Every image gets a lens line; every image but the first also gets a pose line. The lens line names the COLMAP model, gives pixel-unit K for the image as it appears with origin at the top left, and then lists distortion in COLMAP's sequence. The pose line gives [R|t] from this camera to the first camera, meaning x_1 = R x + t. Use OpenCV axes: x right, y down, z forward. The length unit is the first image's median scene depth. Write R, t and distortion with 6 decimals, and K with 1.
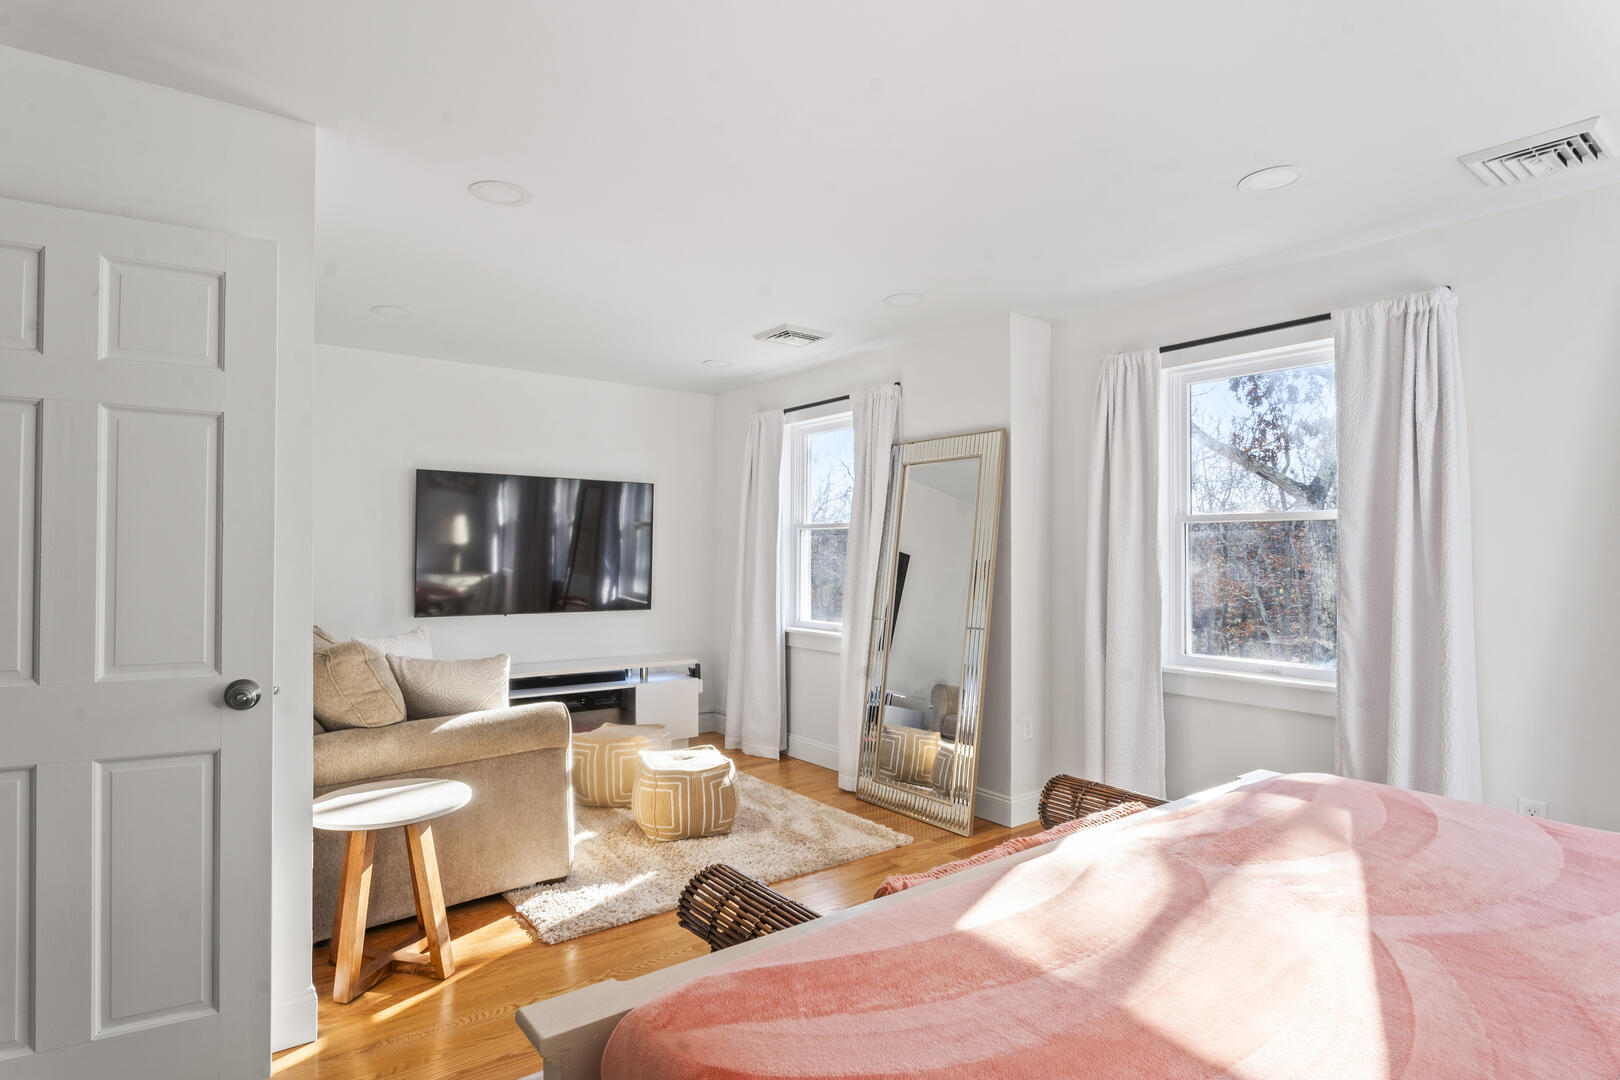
lens RADIAL K [[848.6, 0, 807.6], [0, 848.6, 543.6], [0, 0, 1]] dist [-0.007009, -0.000332]
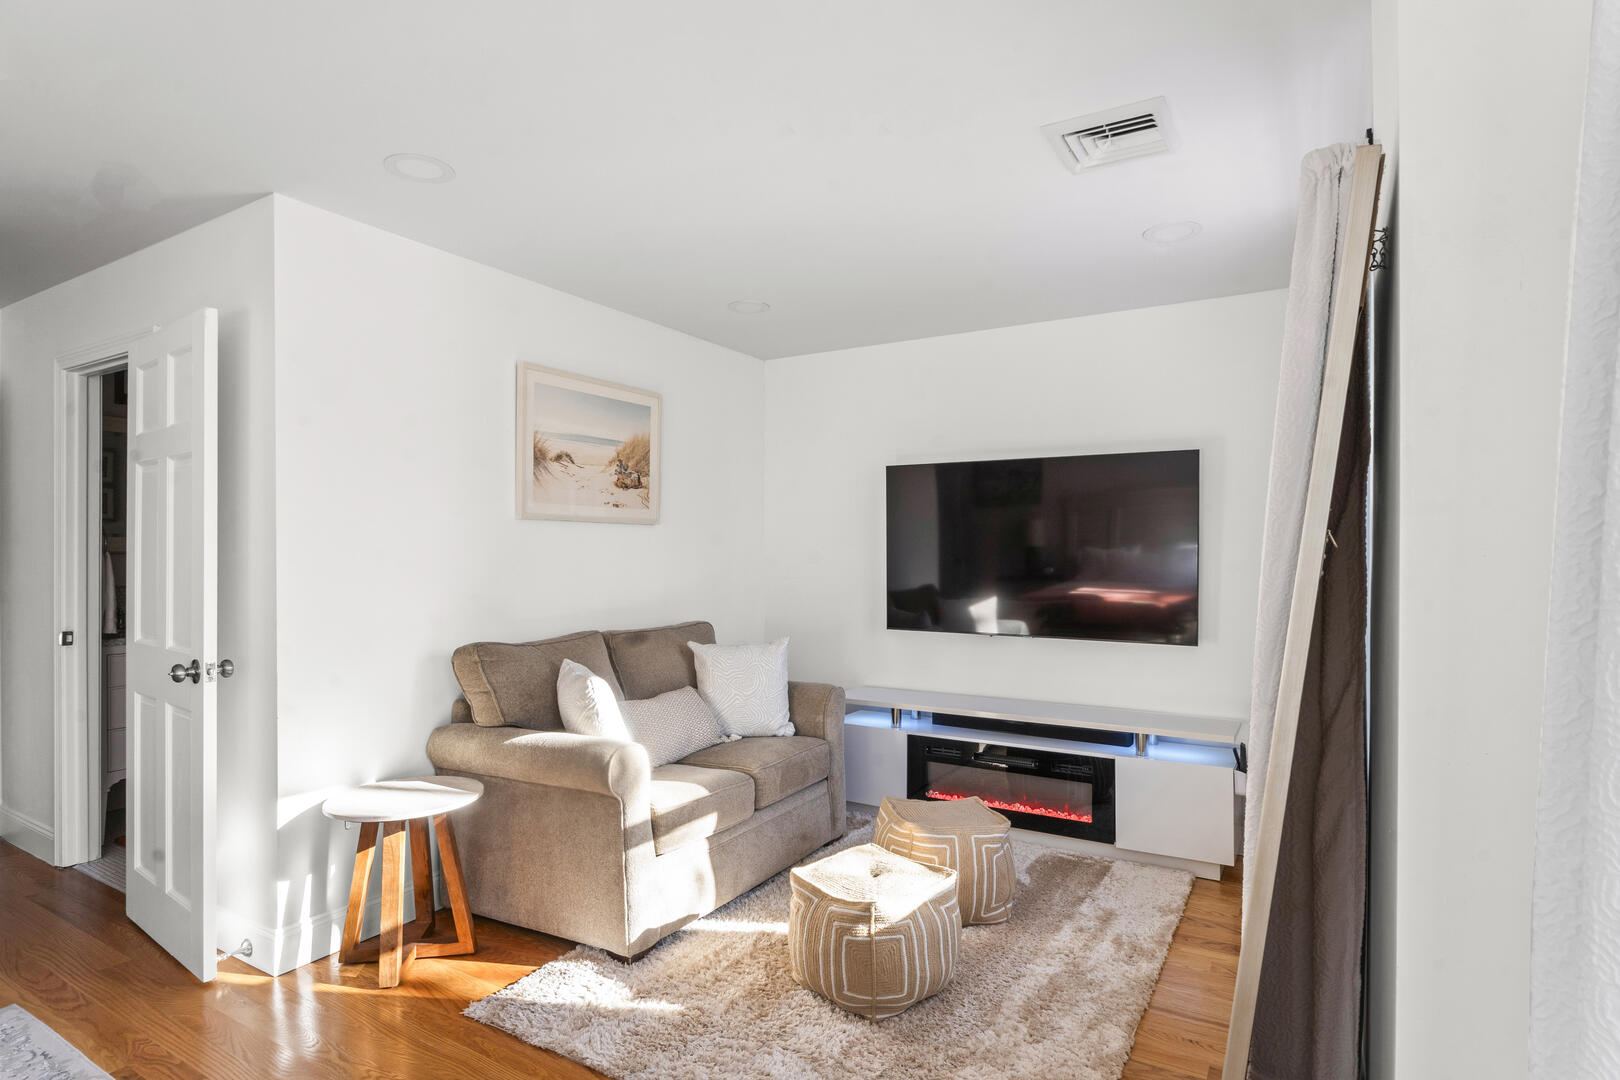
lens RADIAL K [[848.6, 0, 808.3], [0, 848.6, 554.7], [0, 0, 1]] dist [-0.007009, -0.000332]
pose [[0.358043, -0.007543, -0.933675, 0.440109], [0.013648, 0.999903, -0.002844, 0.010667], [0.933605, -0.011725, 0.358111, 0.719991]]
